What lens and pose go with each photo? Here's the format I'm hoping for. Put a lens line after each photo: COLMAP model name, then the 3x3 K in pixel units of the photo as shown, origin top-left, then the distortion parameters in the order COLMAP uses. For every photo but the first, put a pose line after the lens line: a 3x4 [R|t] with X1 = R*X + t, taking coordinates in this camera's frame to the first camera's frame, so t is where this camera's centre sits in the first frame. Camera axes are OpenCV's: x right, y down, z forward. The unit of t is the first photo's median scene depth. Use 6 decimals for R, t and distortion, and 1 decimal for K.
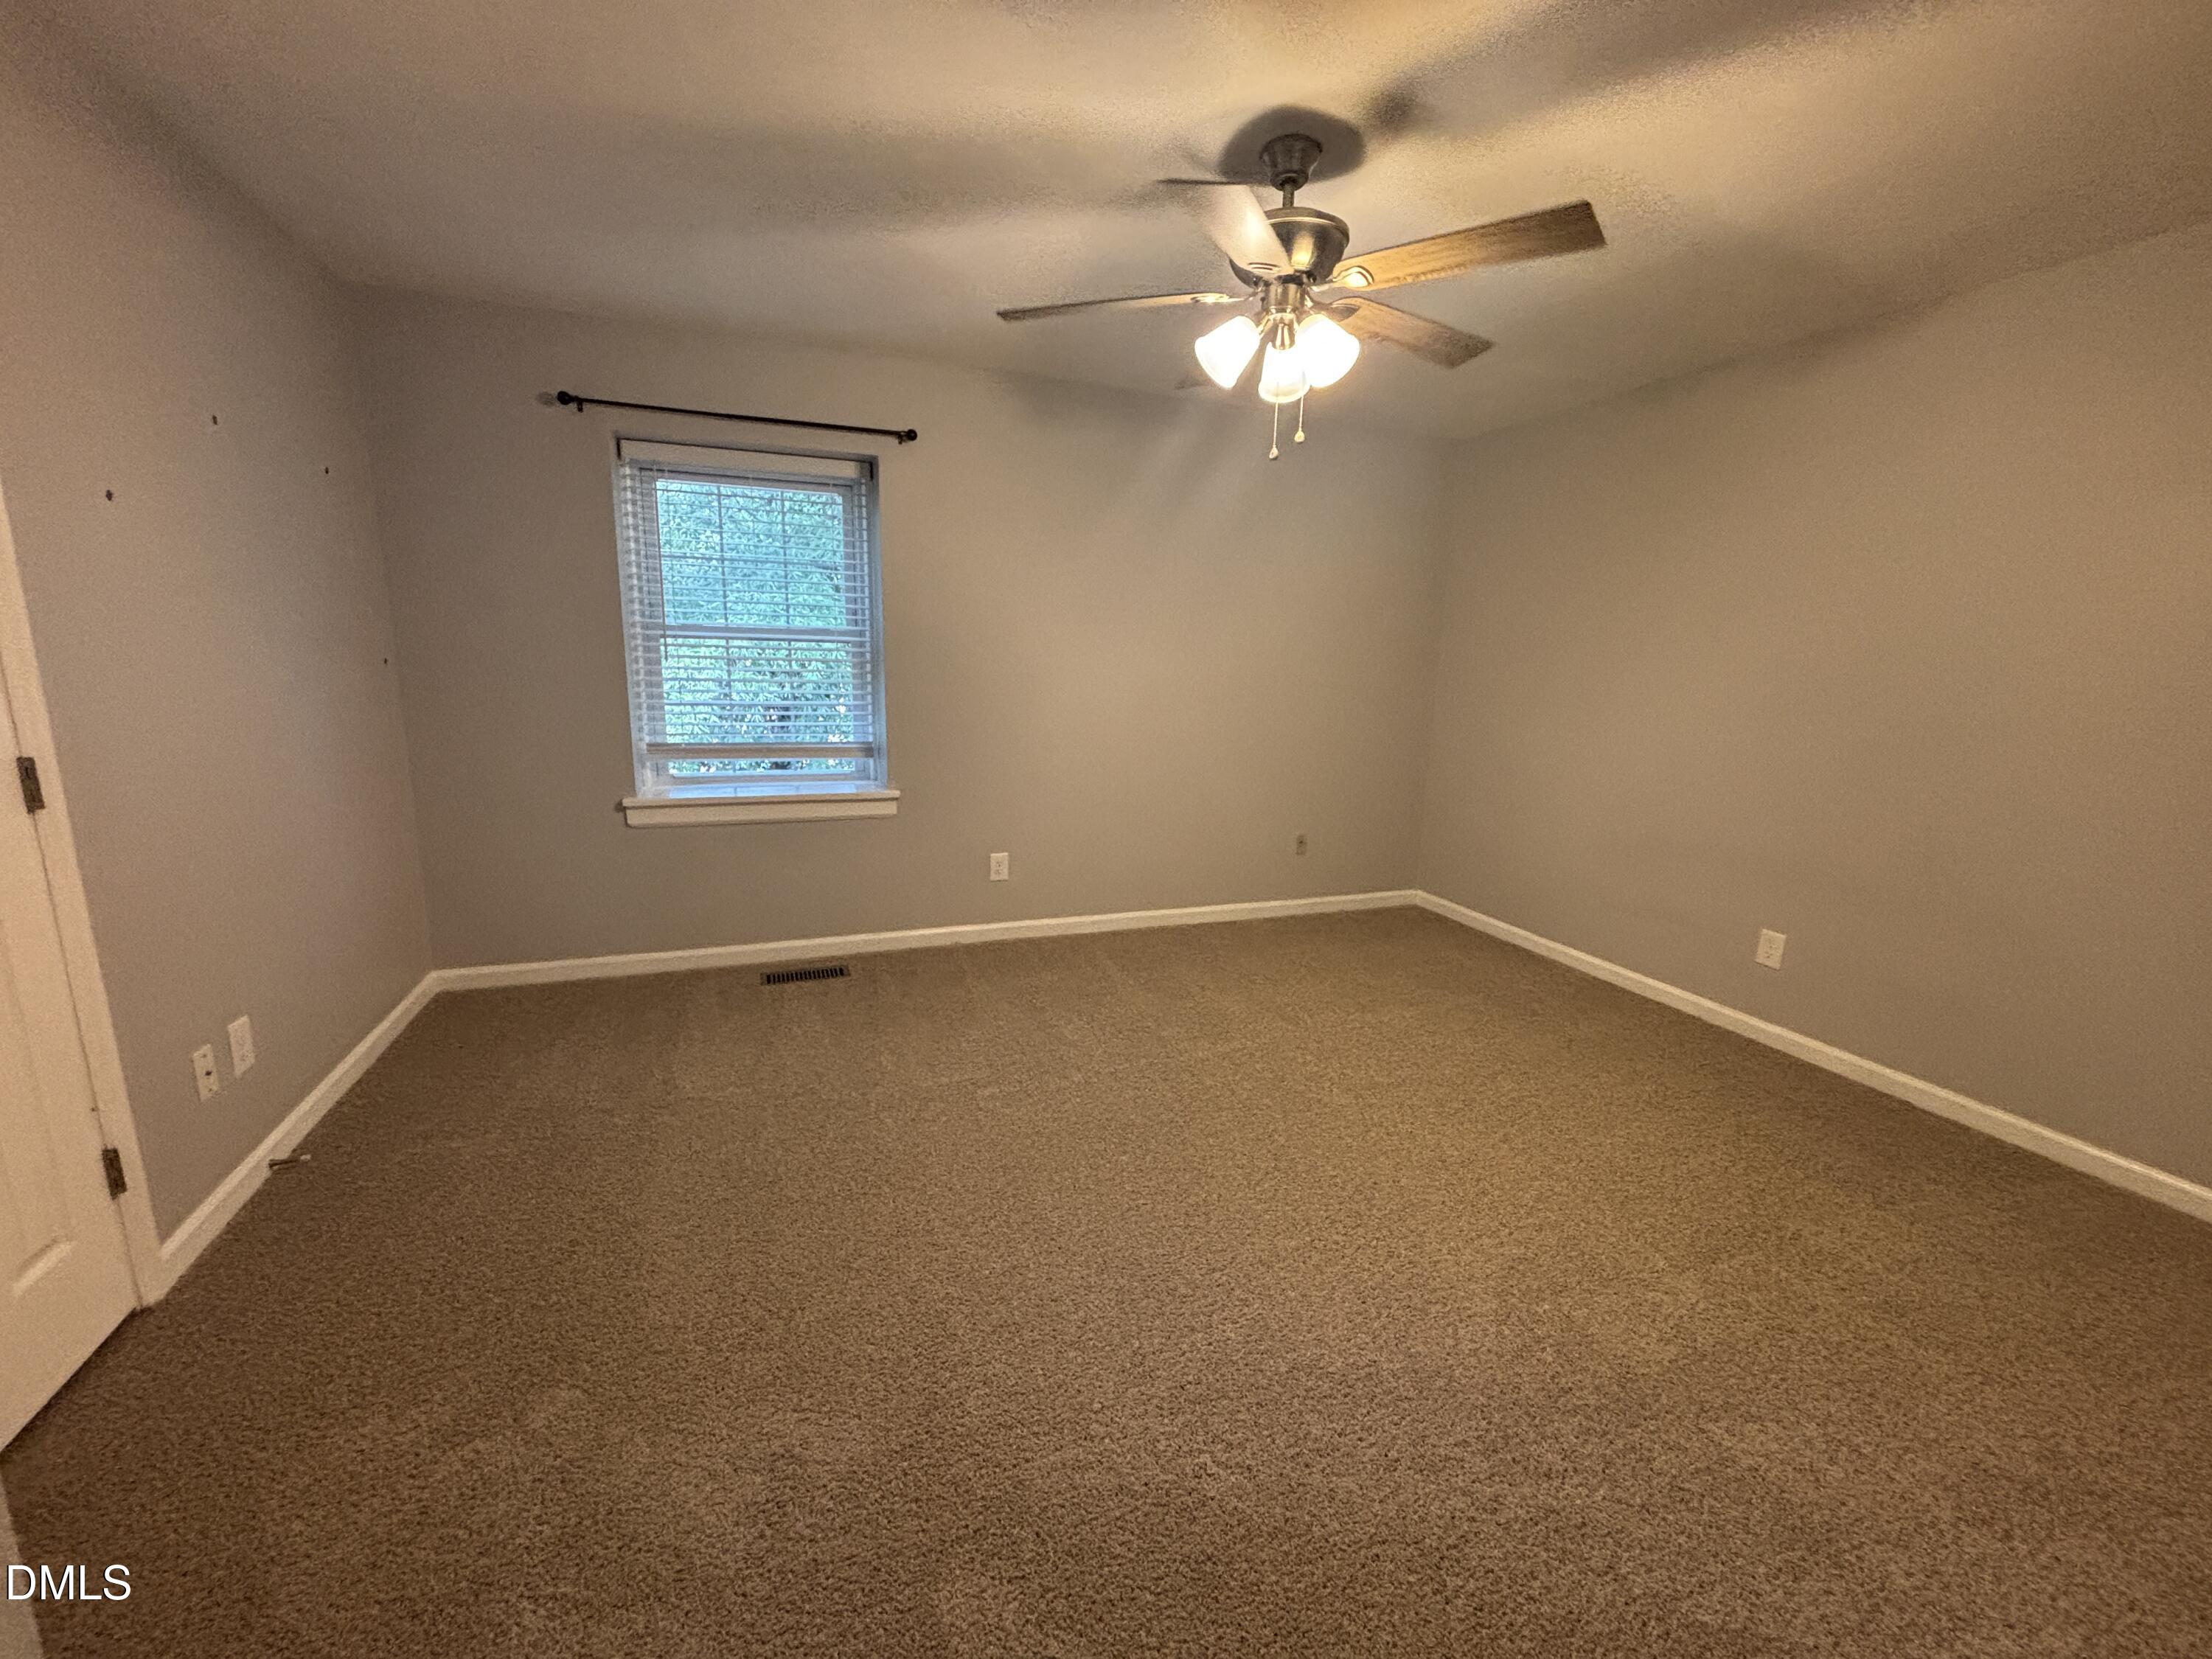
lens RADIAL K [[896.7, 0, 1101.7], [0, 896.7, 832.9], [0, 0, 1]] dist [0.003622, 0.000850]
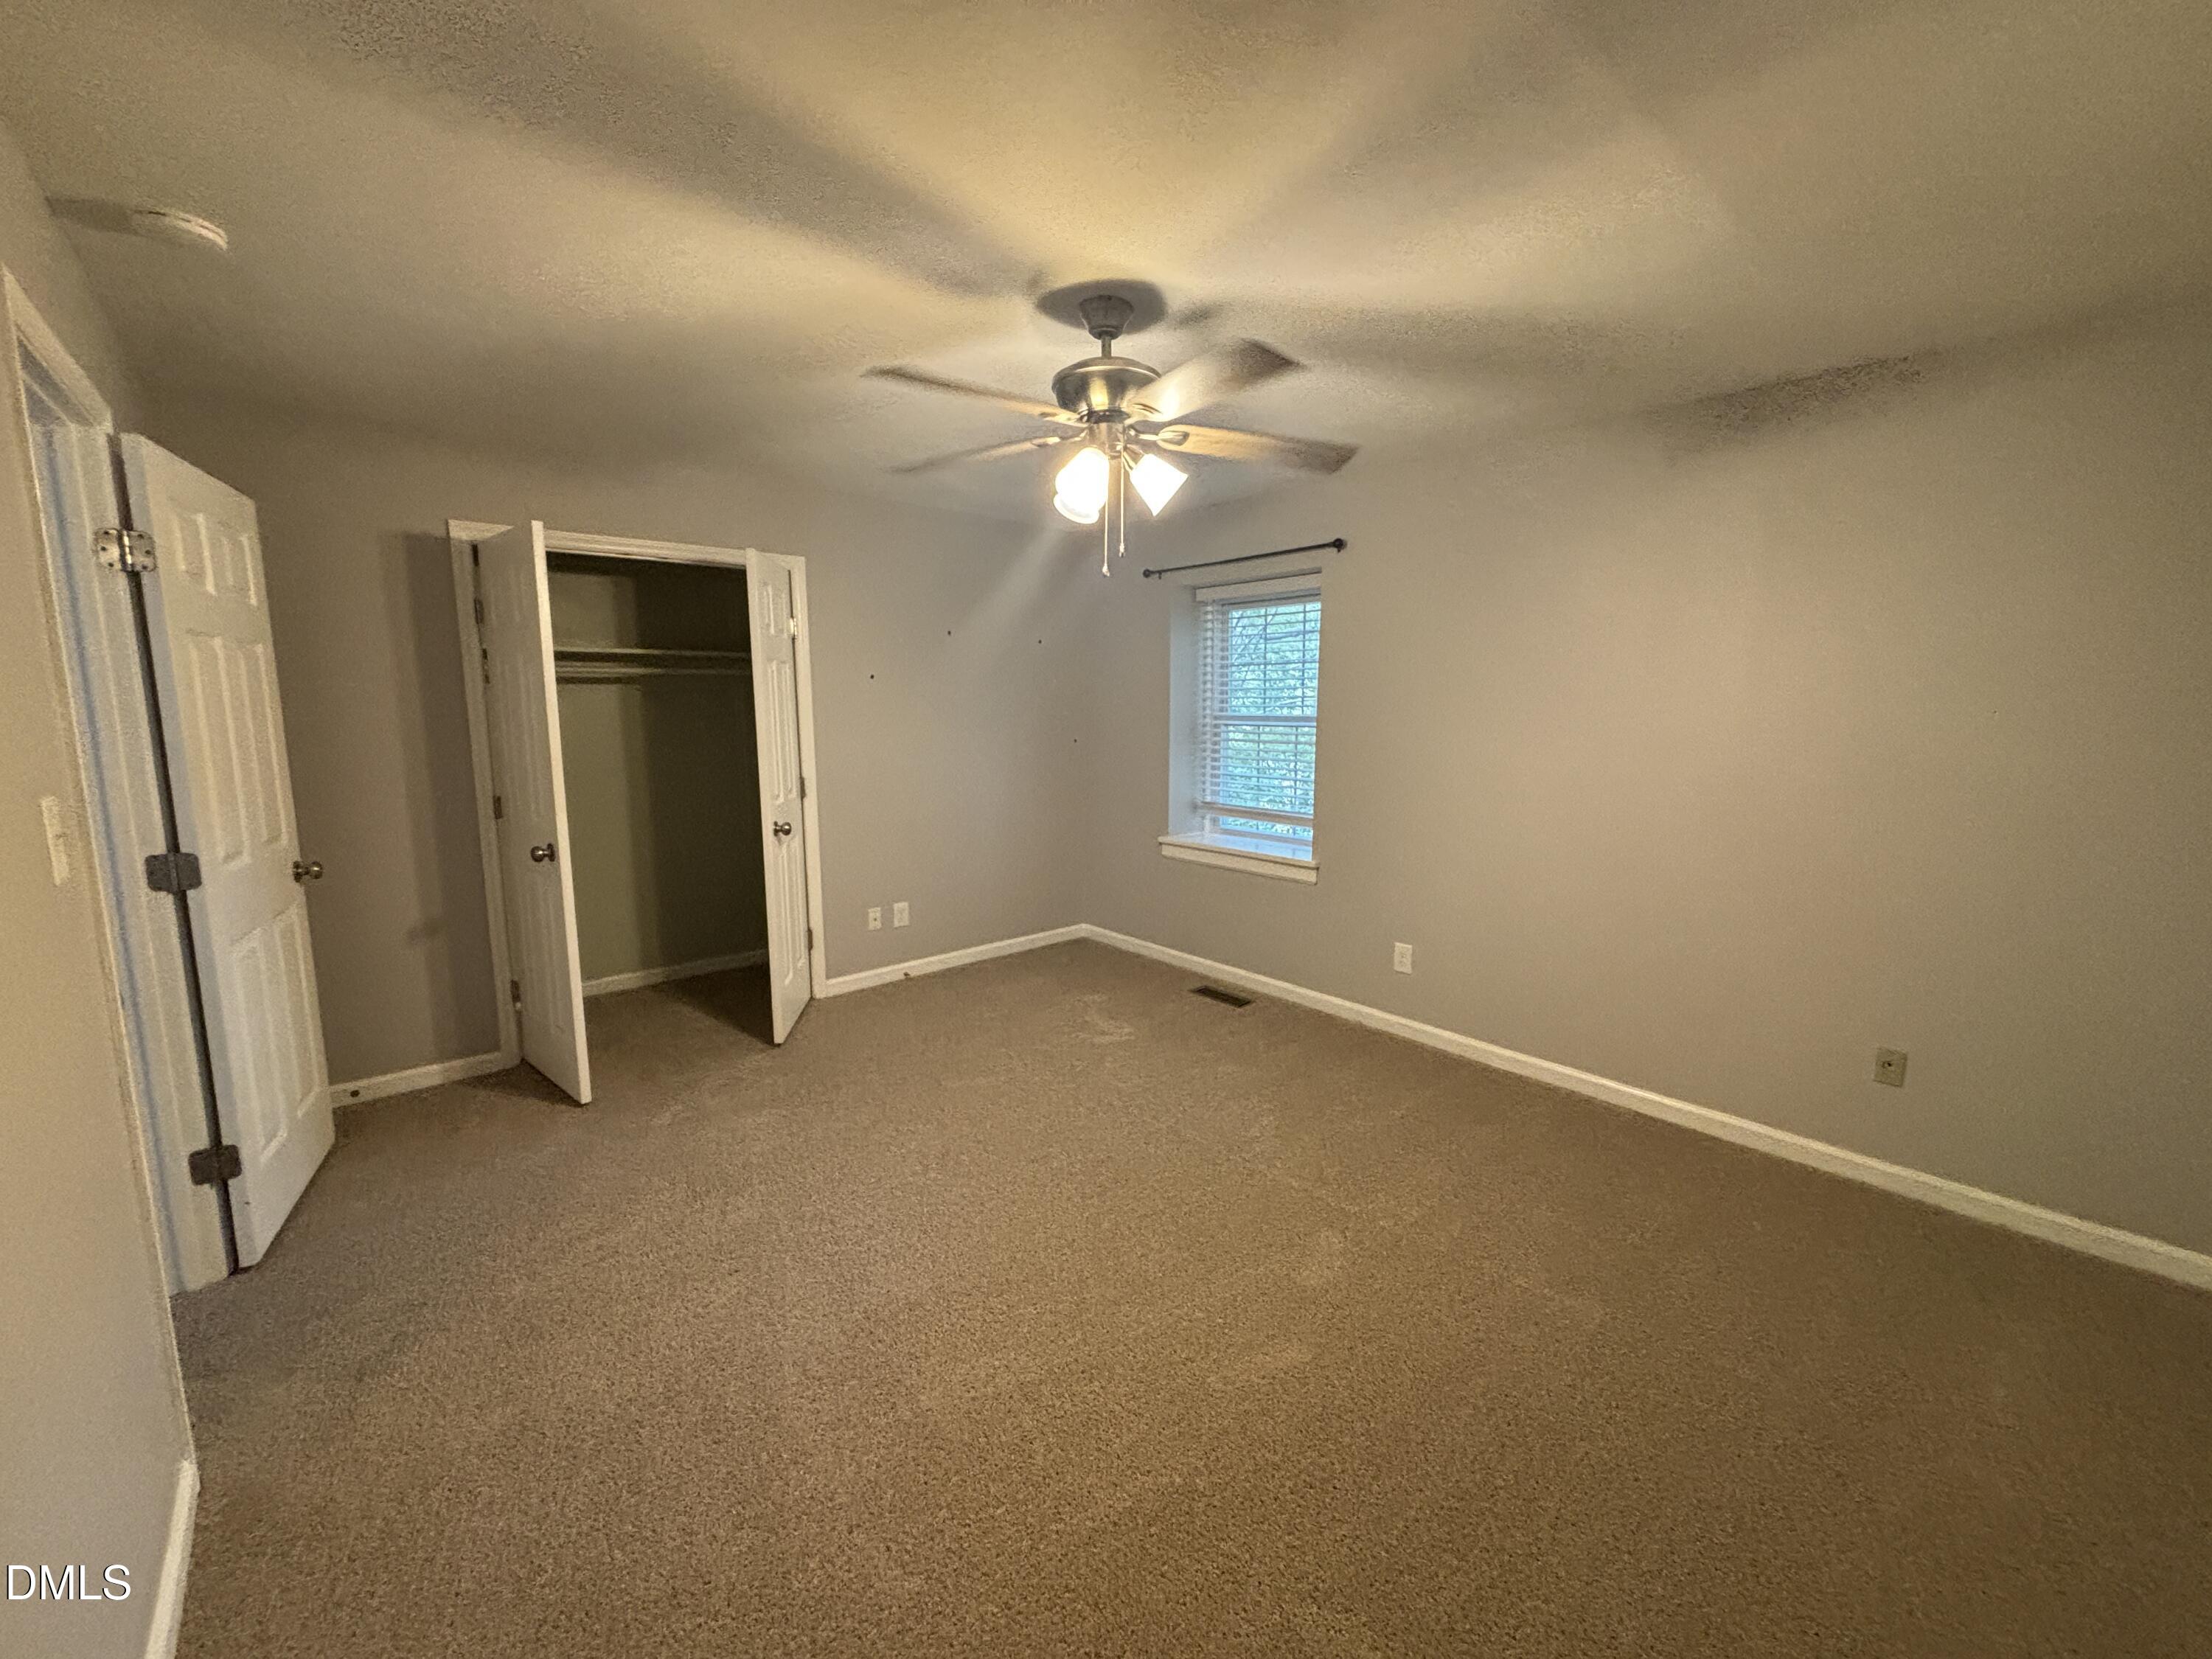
lens RADIAL K [[861.7, 0, 1073.0], [0, 861.7, 821.4], [0, 0, 1]] dist [0.000851, 0.000072]
pose [[0.320774, 0.097457, -0.942128, 0.684444], [-0.172351, 0.984092, 0.043117, -0.092271], [0.931343, 0.148546, 0.332468, 0.379284]]
